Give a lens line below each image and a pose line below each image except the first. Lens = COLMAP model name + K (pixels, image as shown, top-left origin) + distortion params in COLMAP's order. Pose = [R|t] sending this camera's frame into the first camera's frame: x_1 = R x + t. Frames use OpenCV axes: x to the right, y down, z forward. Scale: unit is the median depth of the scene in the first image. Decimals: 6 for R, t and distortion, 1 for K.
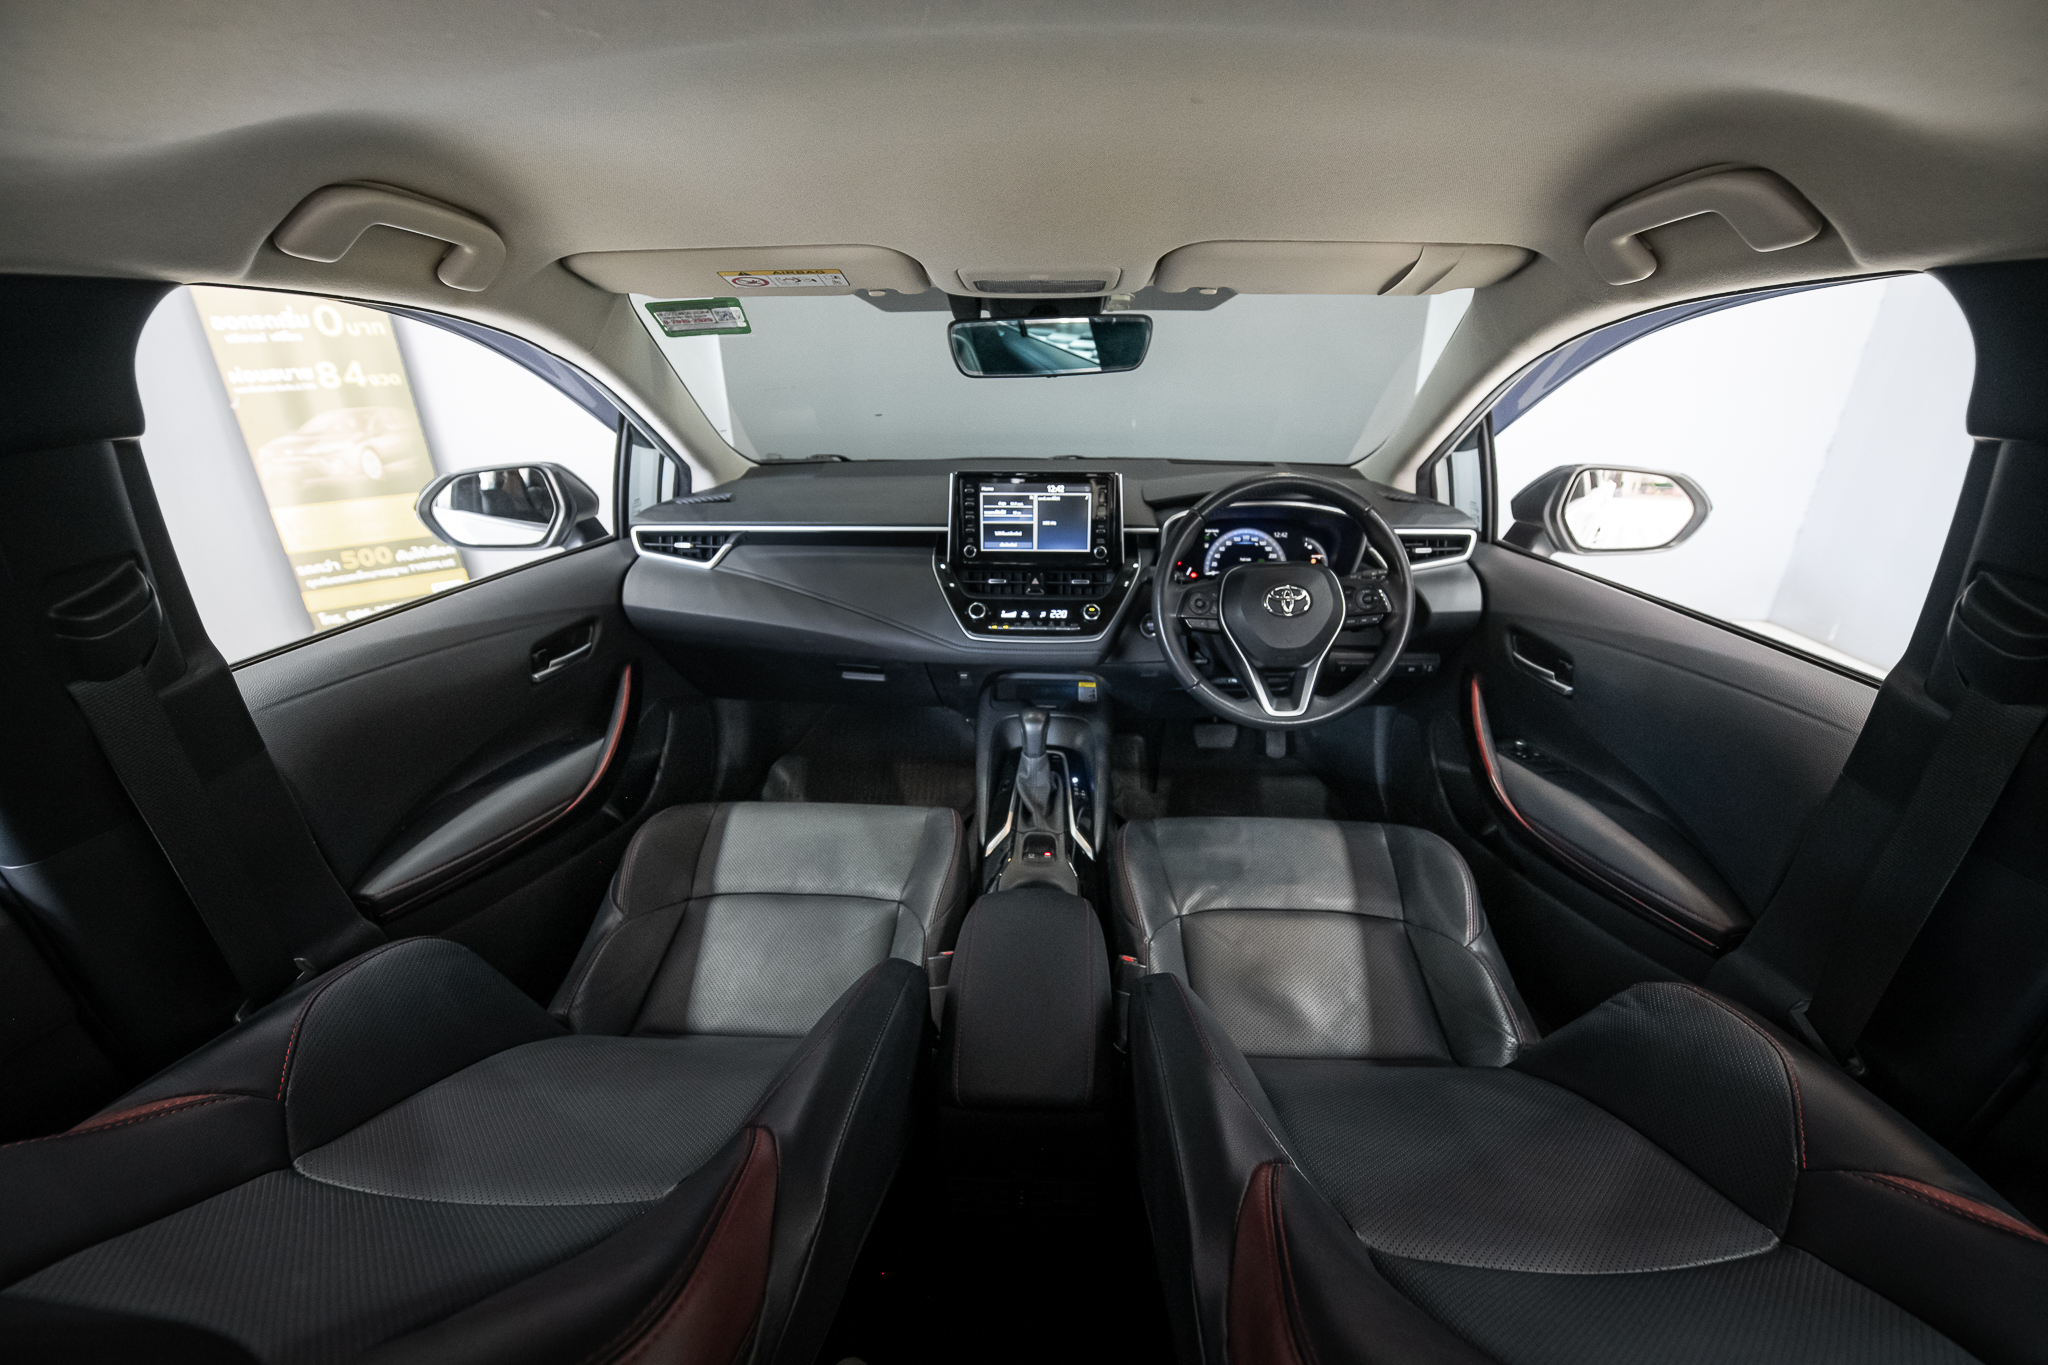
lens RADIAL K [[830.4, 0, 1040.7], [0, 830.4, 672.2], [0, 0, 1]] dist [-0.013761, -0.000244]
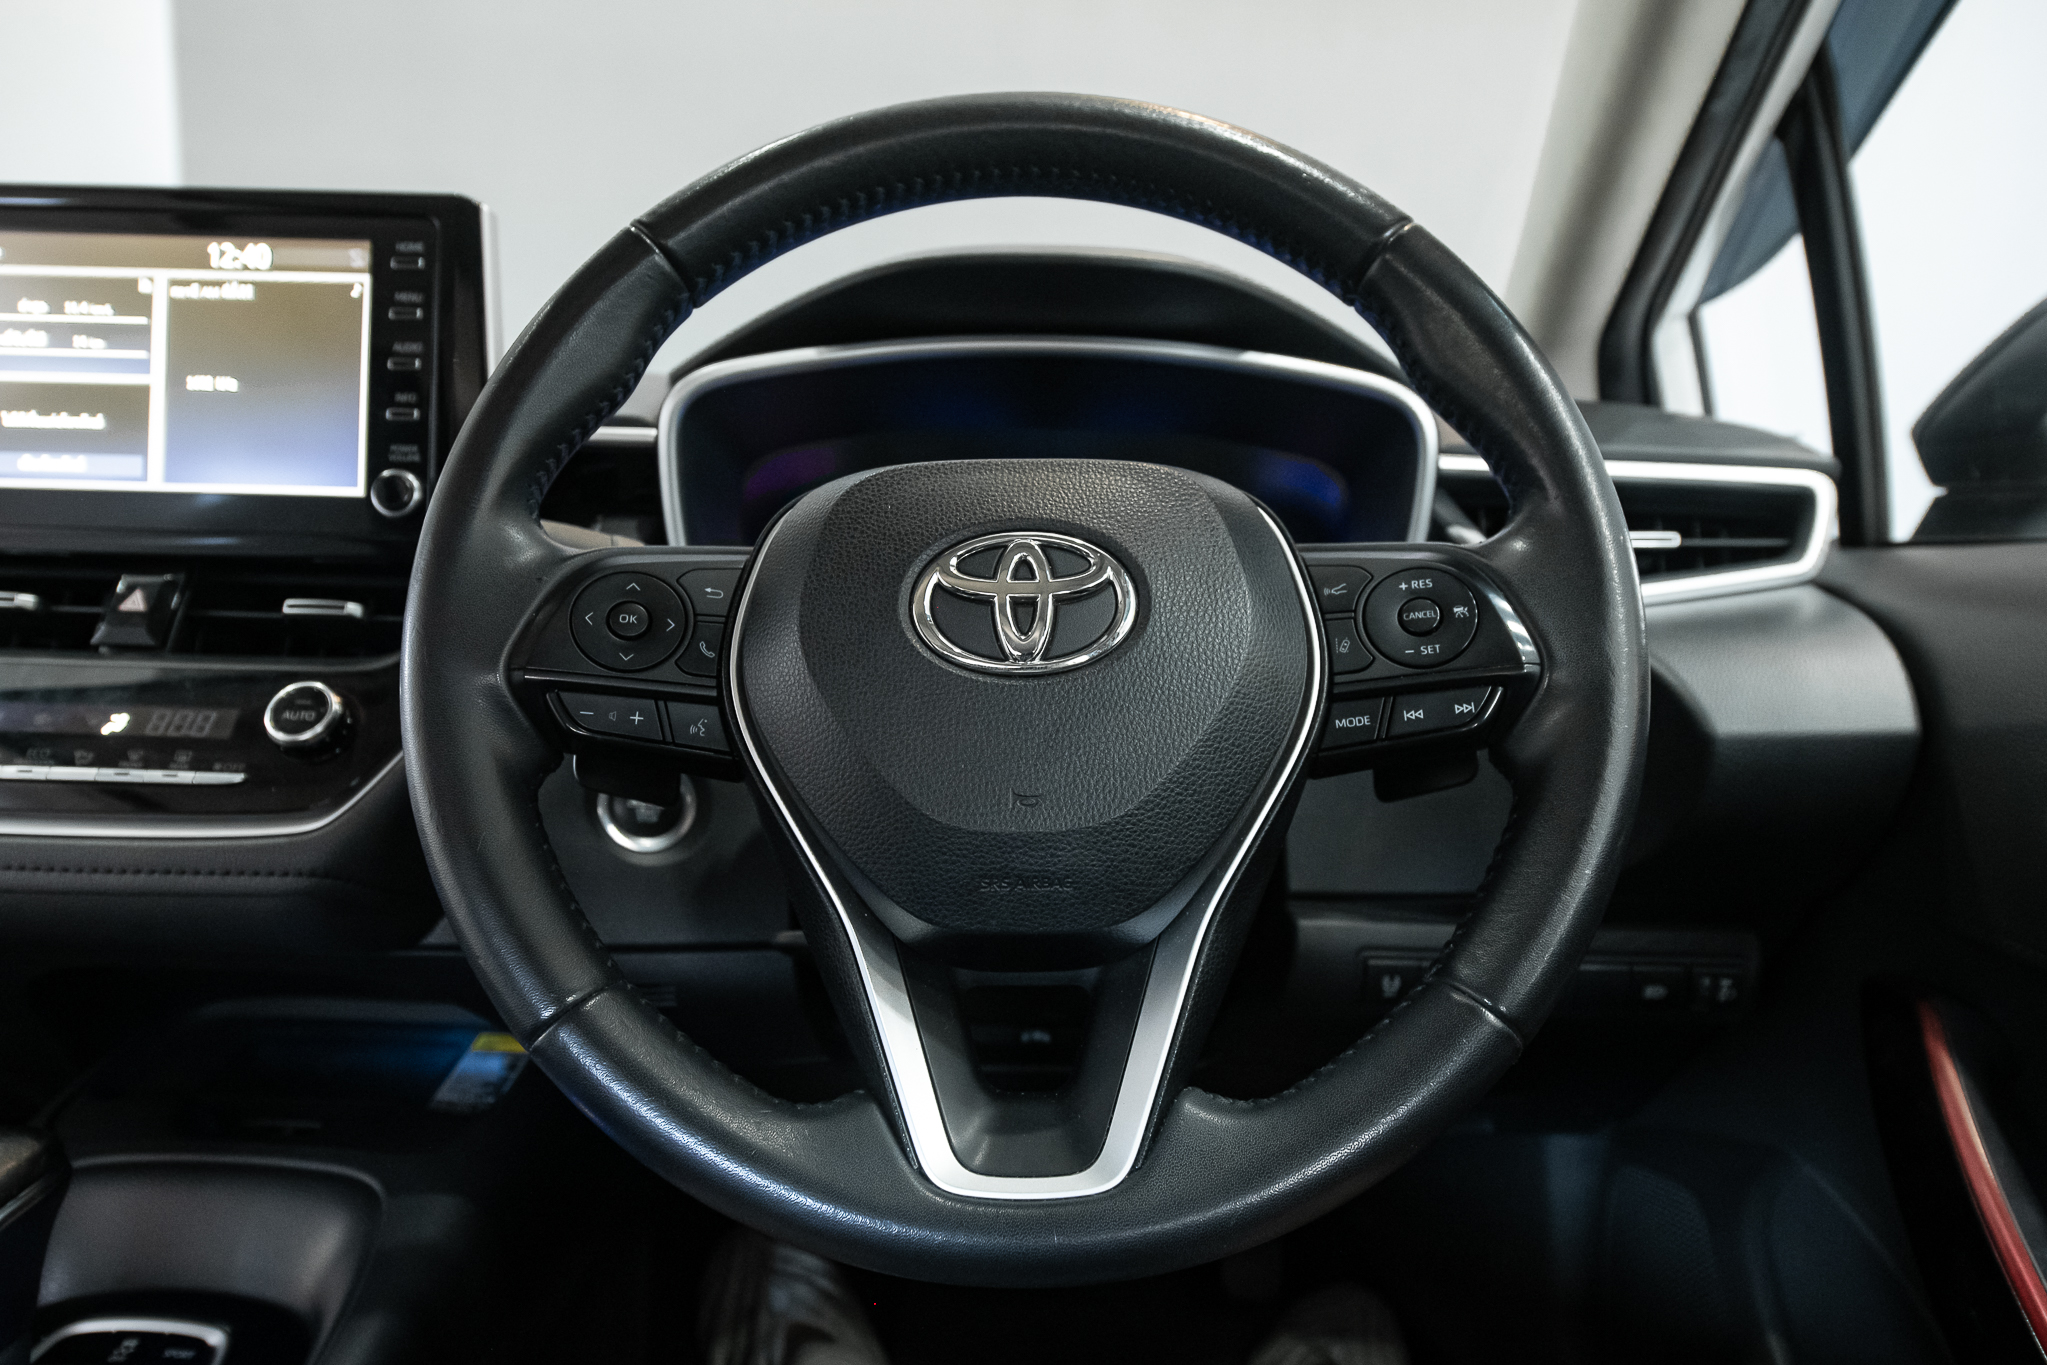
lens RADIAL K [[1326.4, 0, 1008.2], [0, 1326.4, 642.4], [0, 0, 1]] dist [-0.005483, 0.009153]
pose [[0.999899, 0.013447, -0.004591, 0.267351], [-0.014198, 0.958426, -0.284988, 0.015691], [0.000568, 0.285025, 0.958520, 0.622580]]
